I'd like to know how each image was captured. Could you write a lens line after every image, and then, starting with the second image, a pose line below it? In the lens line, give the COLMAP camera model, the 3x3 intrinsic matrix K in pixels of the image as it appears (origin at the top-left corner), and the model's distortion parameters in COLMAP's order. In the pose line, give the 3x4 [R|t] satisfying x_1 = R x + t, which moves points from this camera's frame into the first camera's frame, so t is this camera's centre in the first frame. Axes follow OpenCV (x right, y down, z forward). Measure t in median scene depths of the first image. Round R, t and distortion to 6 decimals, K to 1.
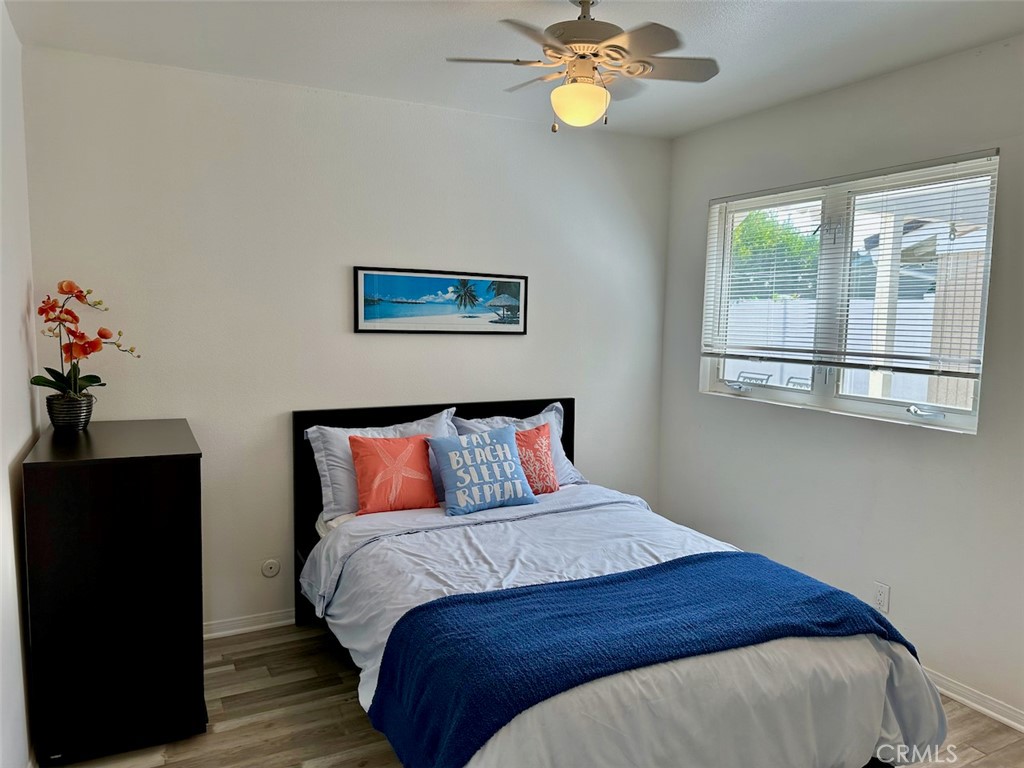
lens RADIAL K [[712.0, 0, 519.9], [0, 712.0, 380.3], [0, 0, 1]] dist [0.084450, -0.122305]
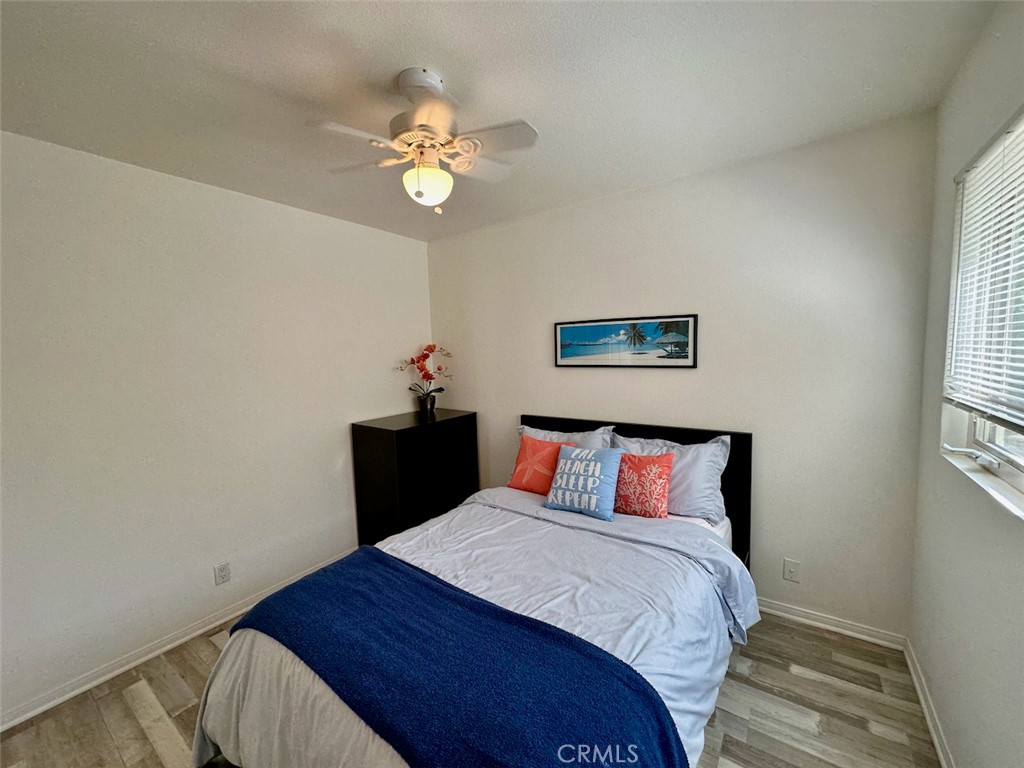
lens RADIAL K [[409.0, 0, 507.6], [0, 409.0, 383.1], [0, 0, 1]] dist [-0.002958, 0.000269]
pose [[0.444732, 0.045715, -0.894496, 0.476342], [-0.041099, 0.998686, 0.030606, -0.053417], [0.894720, 0.023152, 0.446026, 0.515347]]
